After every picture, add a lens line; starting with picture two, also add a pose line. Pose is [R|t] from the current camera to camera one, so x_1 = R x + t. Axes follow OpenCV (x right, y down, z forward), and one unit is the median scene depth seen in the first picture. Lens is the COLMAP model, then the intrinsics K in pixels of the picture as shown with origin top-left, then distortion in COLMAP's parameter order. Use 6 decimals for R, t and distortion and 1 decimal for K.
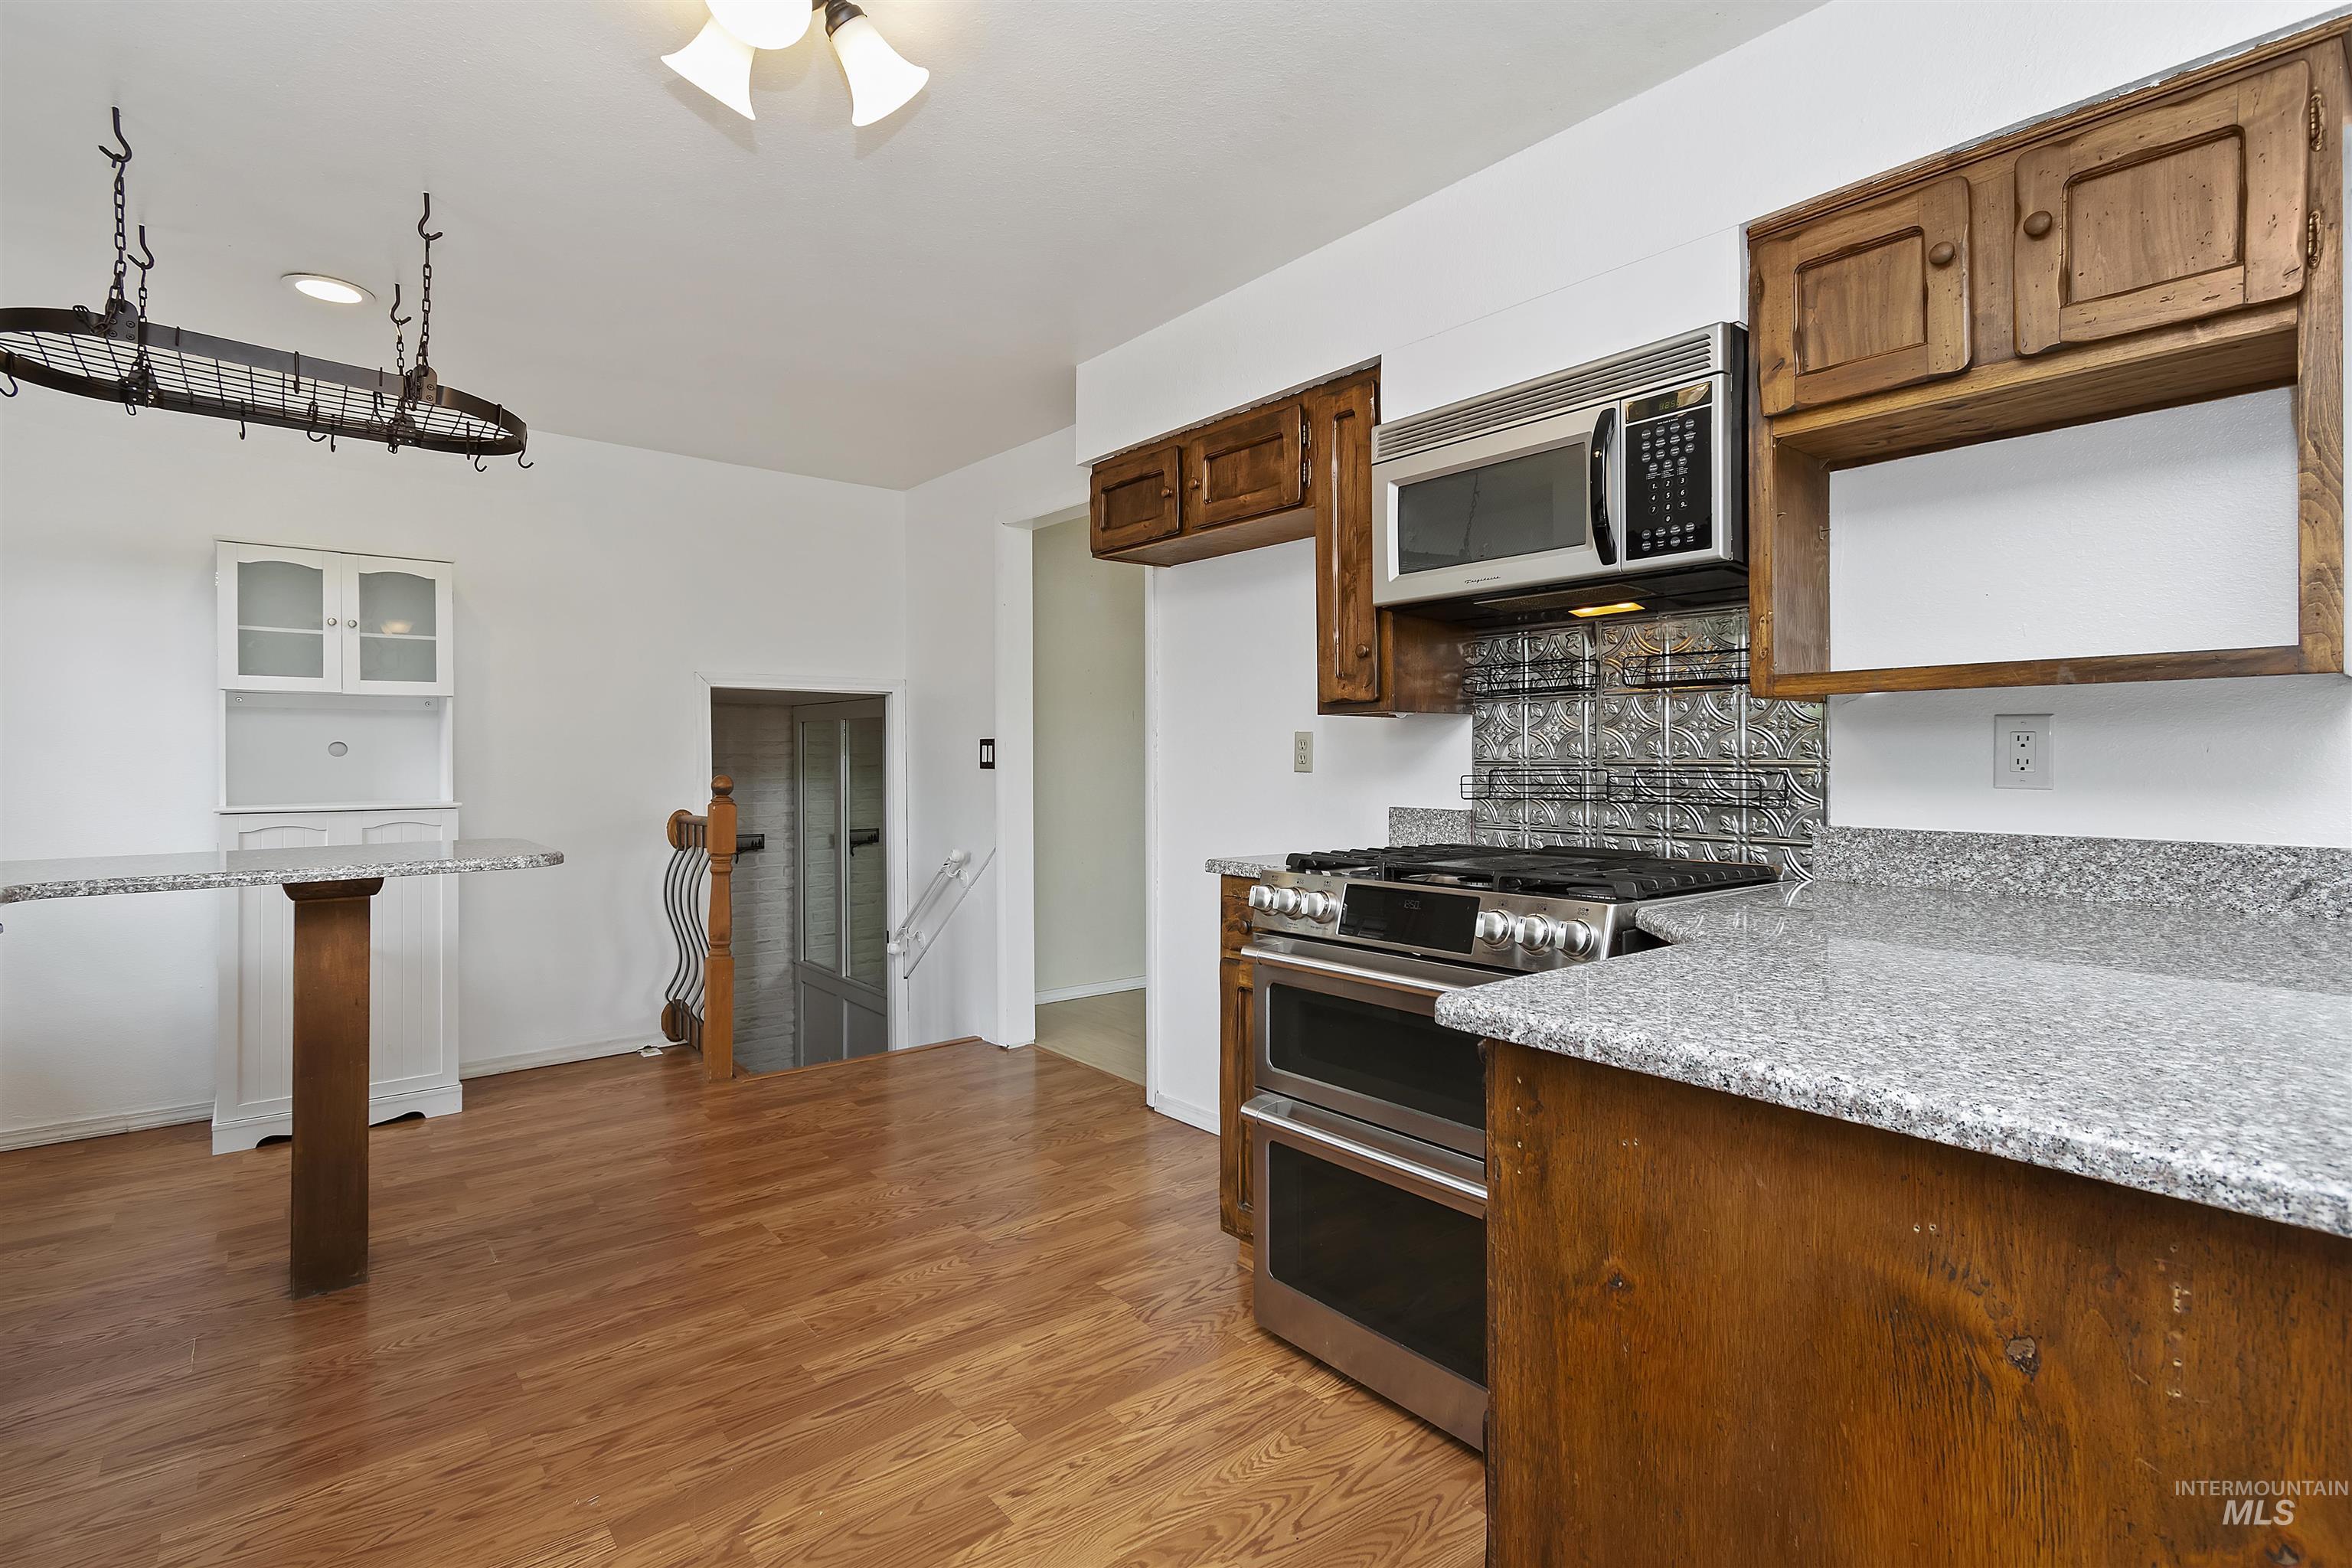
lens RADIAL K [[1100.7, 0, 1167.2], [0, 1100.7, 758.7], [0, 0, 1]] dist [0.011716, -0.000207]
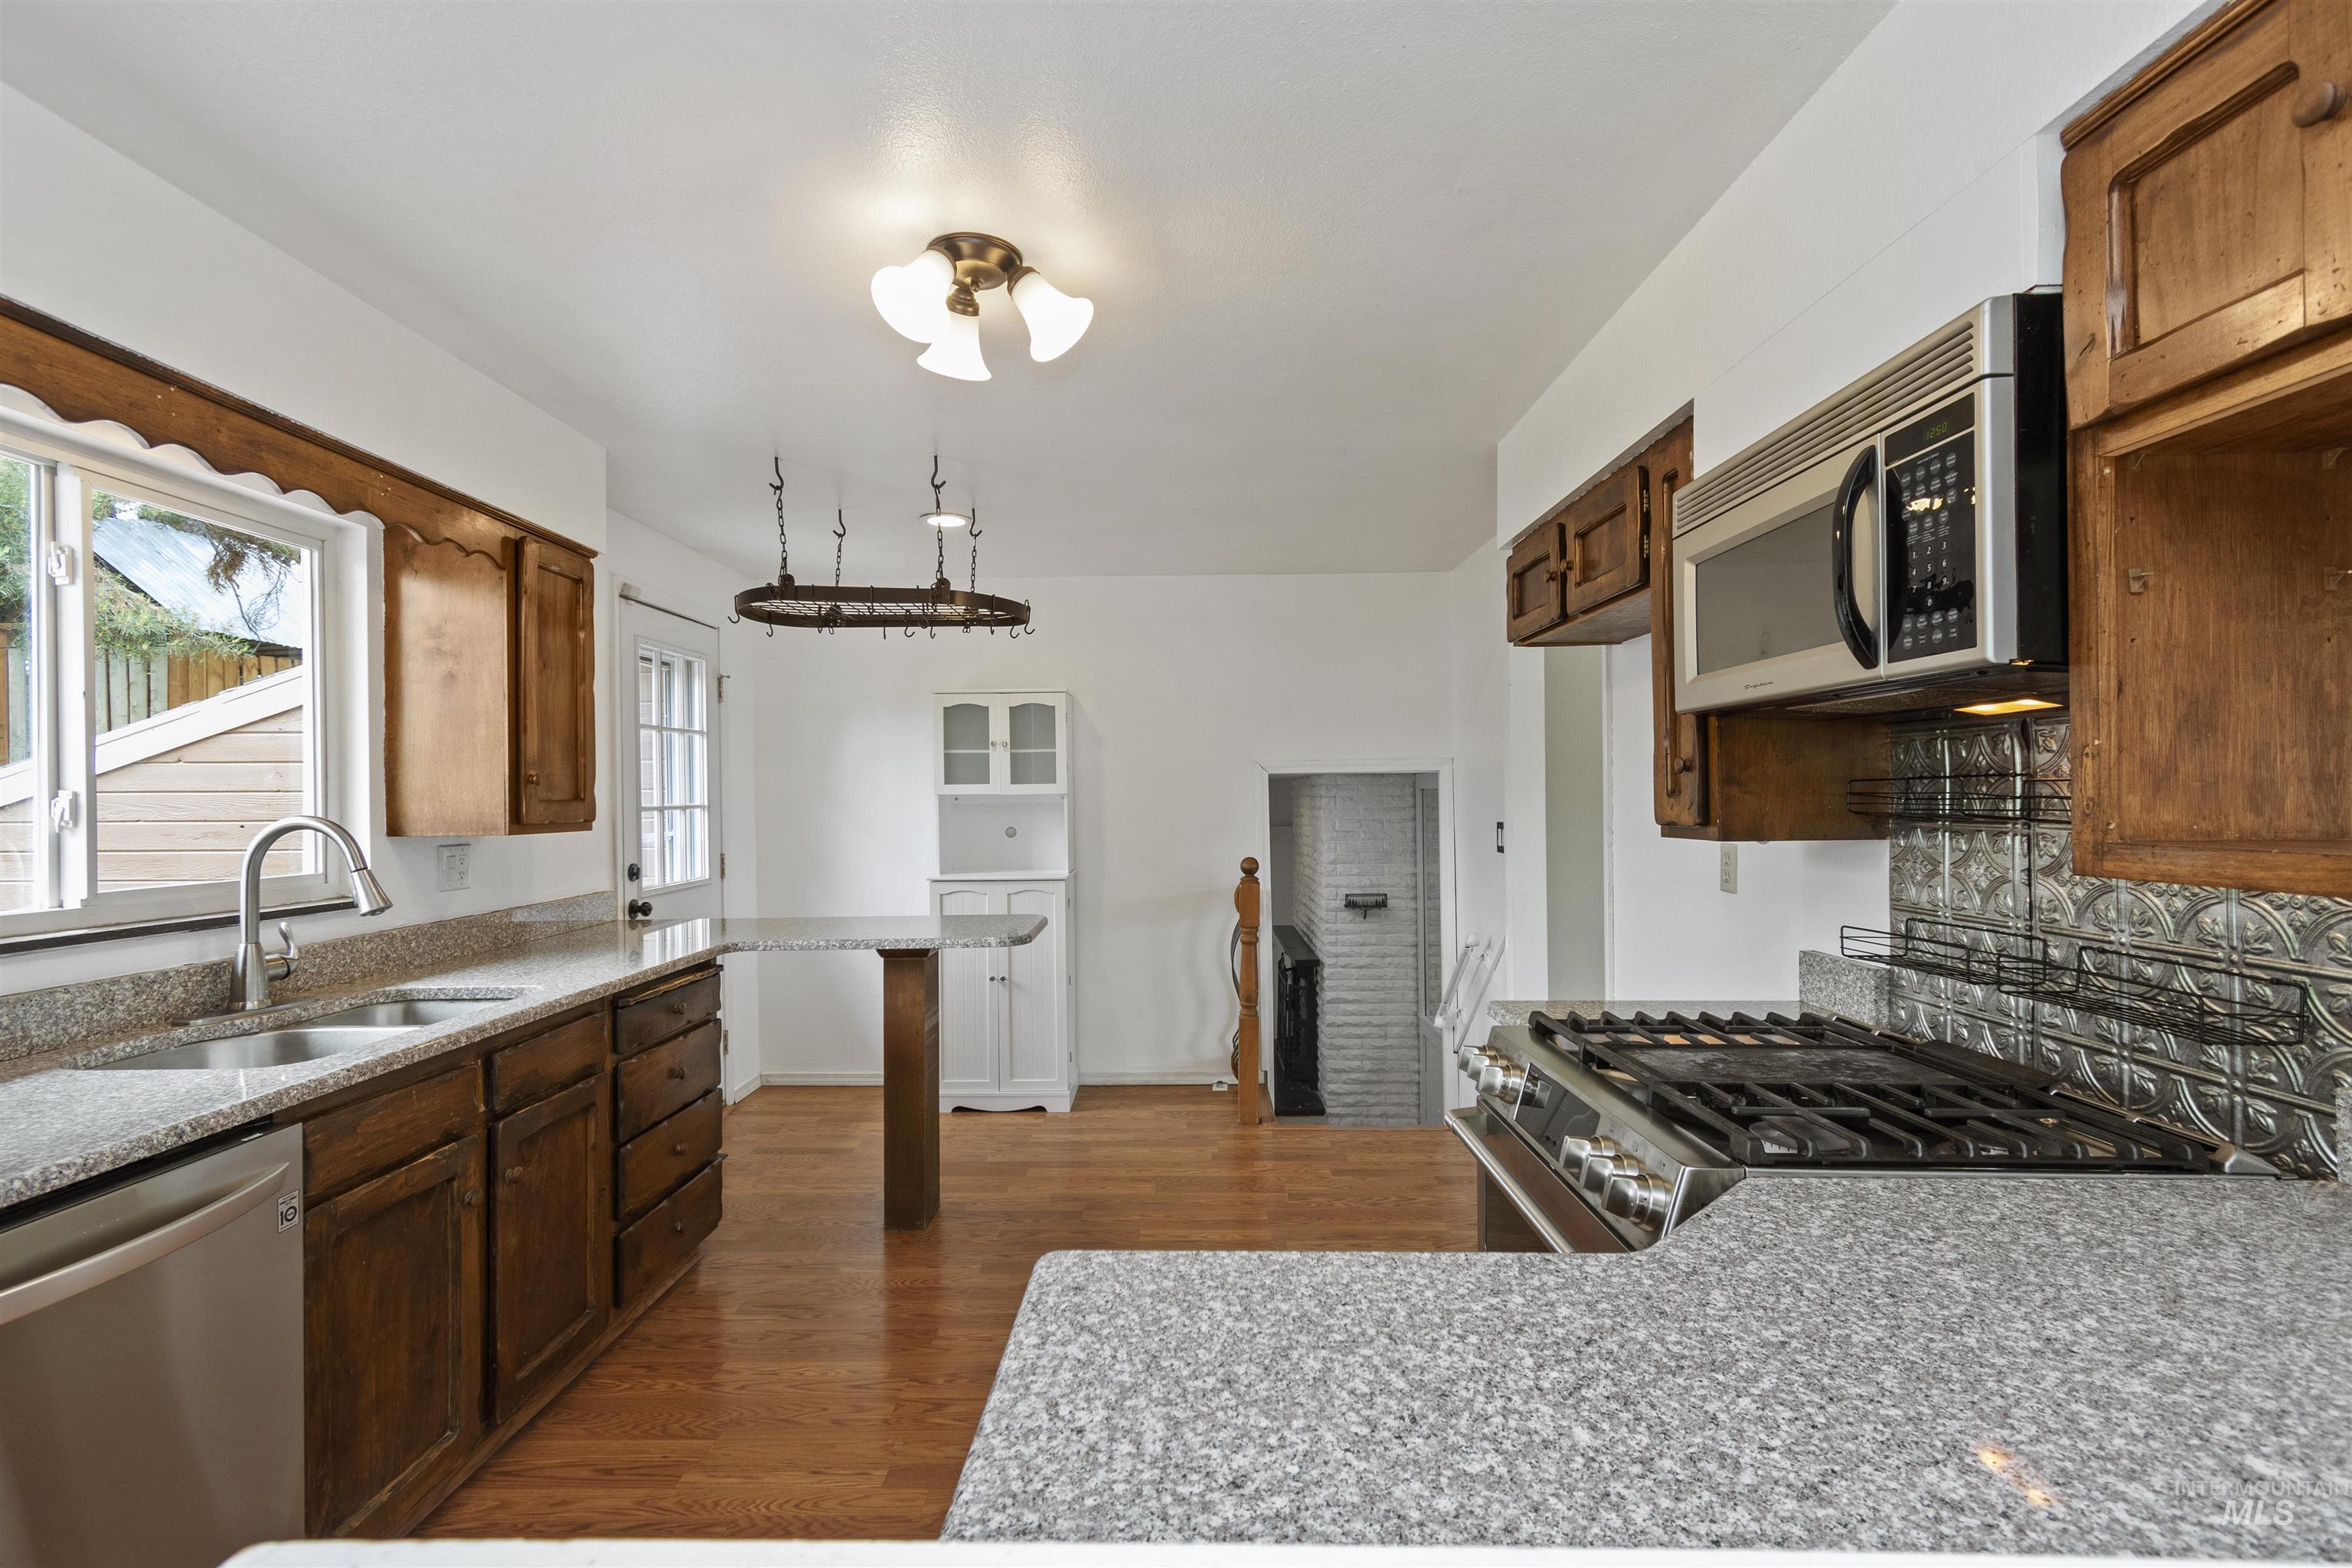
lens RADIAL K [[1073.9, 0, 1167.0], [0, 1073.9, 790.9], [0, 0, 1]] dist [-0.000133, -0.000840]
pose [[0.763333, -0.009829, -0.645930, 0.418439], [0.009633, 0.999946, -0.003831, -0.083774], [0.645933, -0.003298, 0.763387, 0.158886]]
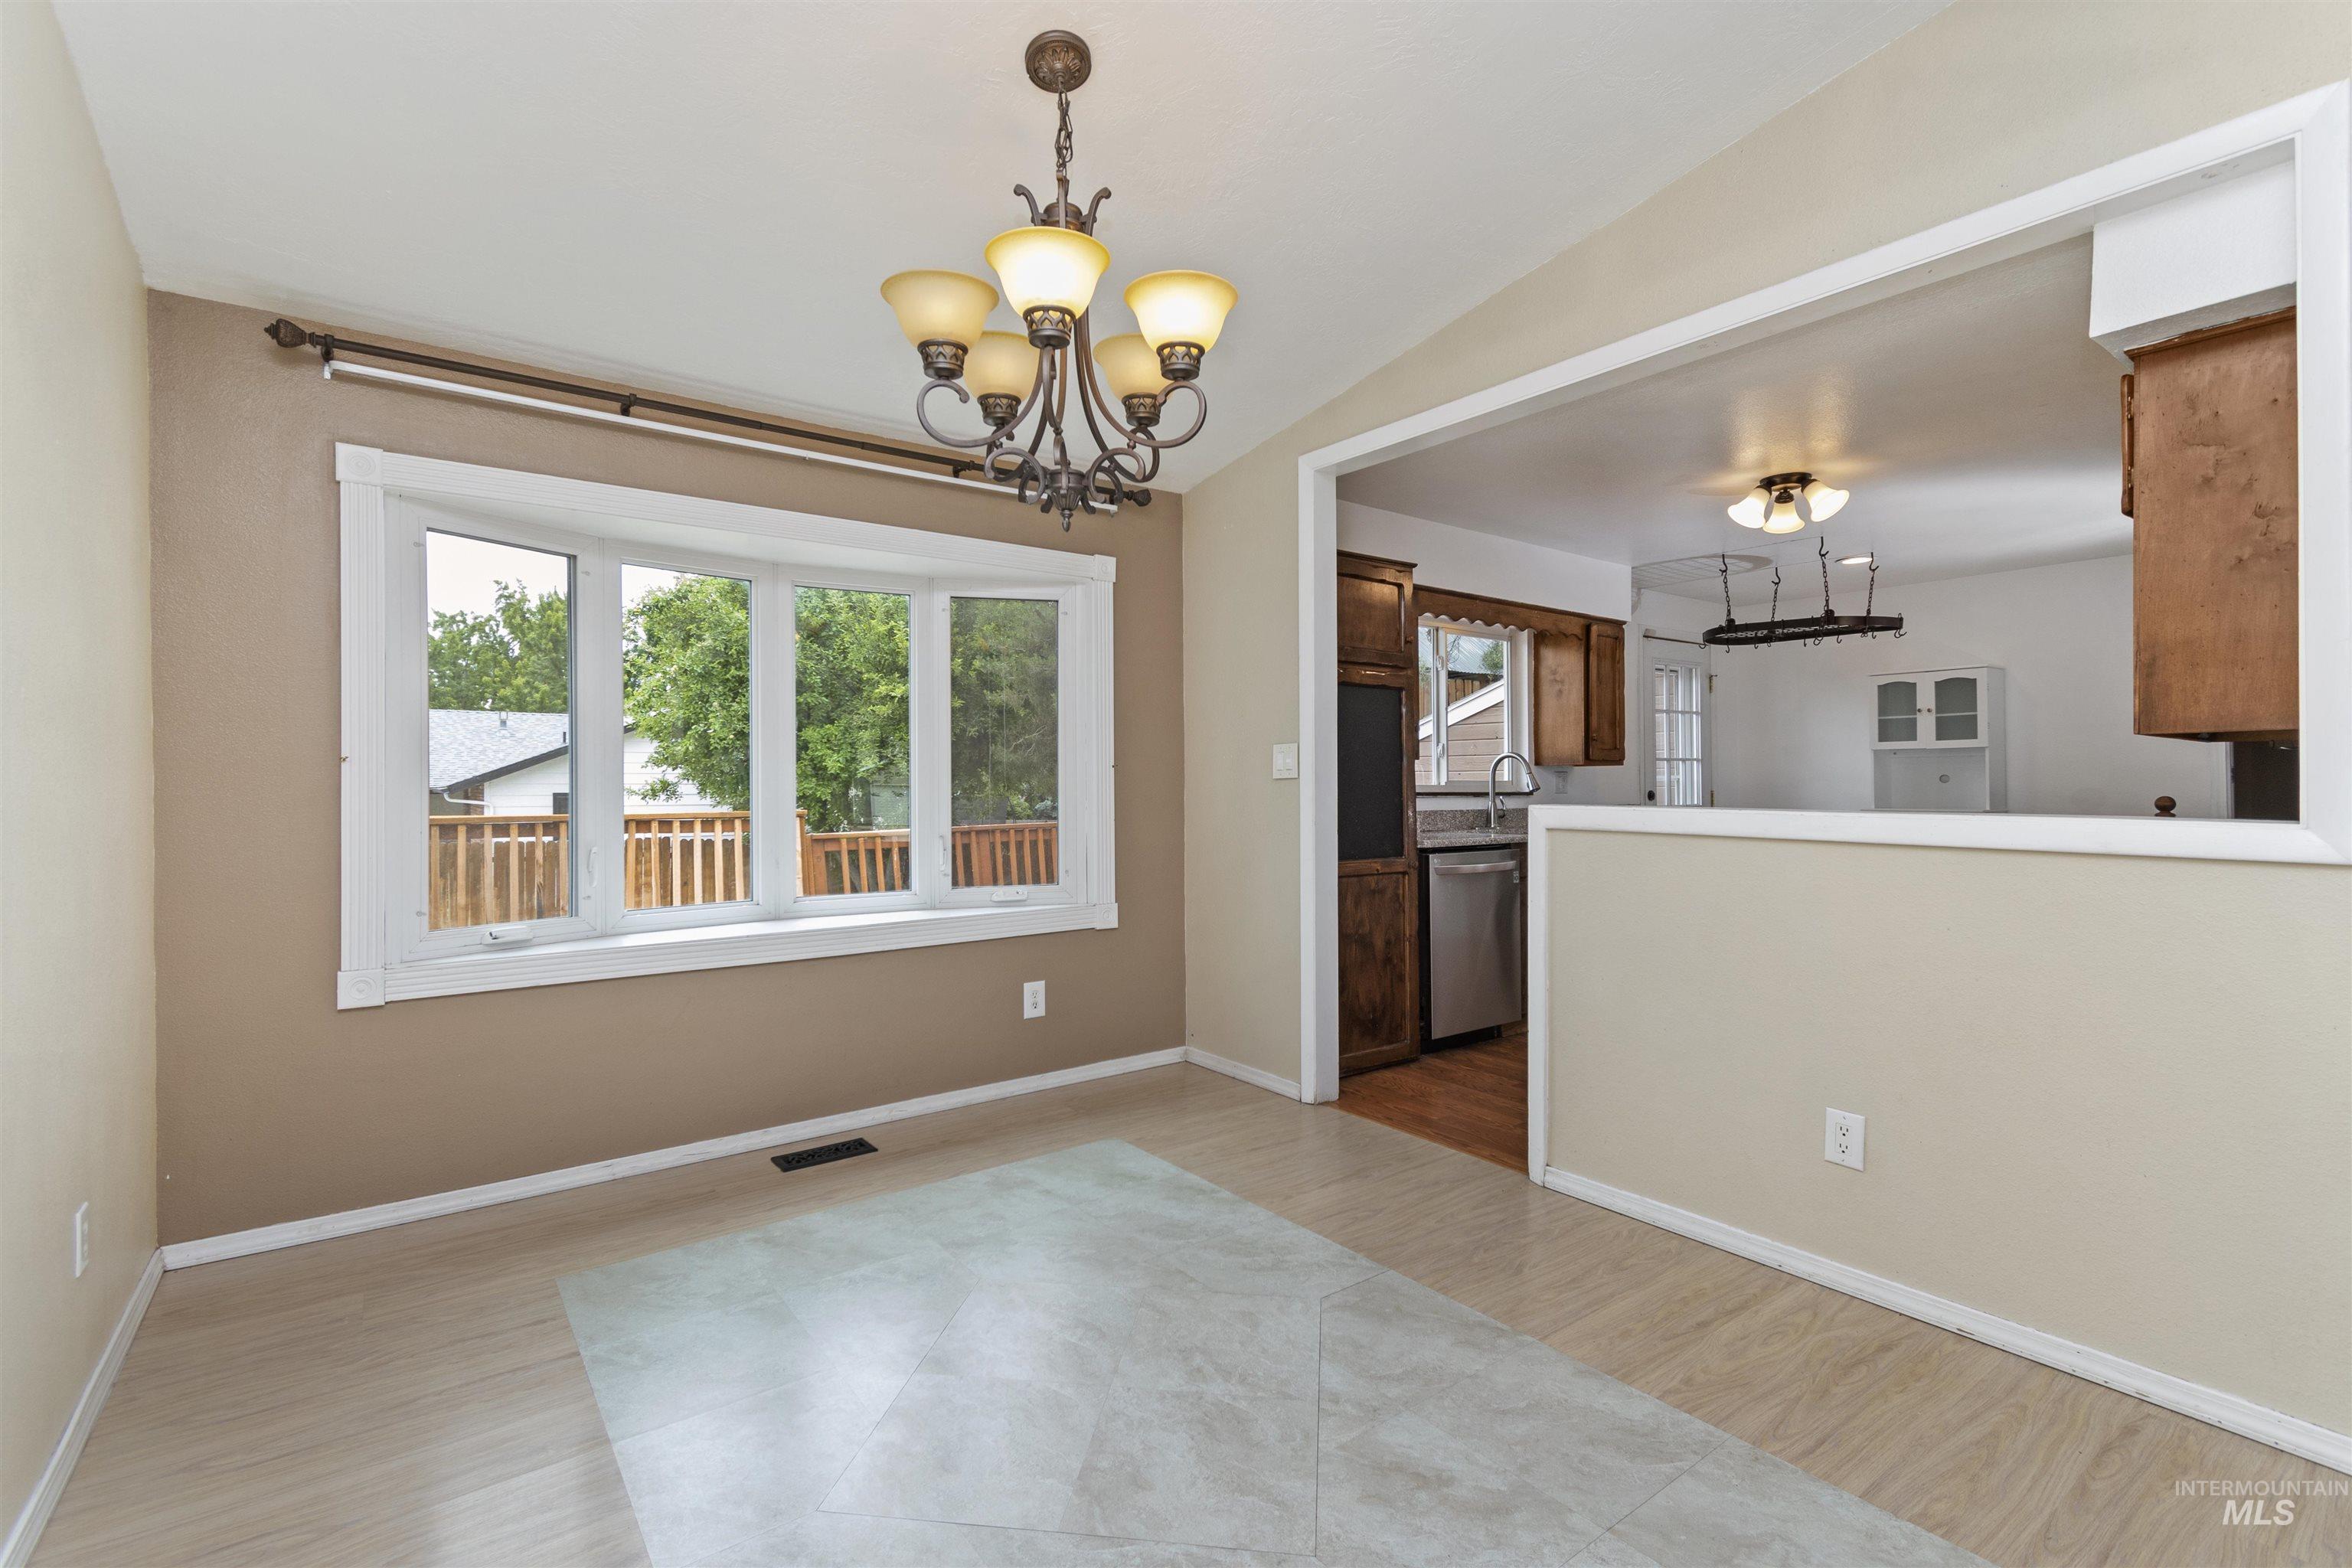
lens RADIAL K [[1051.3, 0, 1185.1], [0, 1051.3, 789.1], [0, 0, 1]] dist [0.009732, -0.000201]
pose [[-0.048731, 0.001319, -0.998811, 1.561153], [0.004726, 0.999988, 0.001090, -0.000329], [0.998801, -0.004667, -0.048736, -0.205128]]
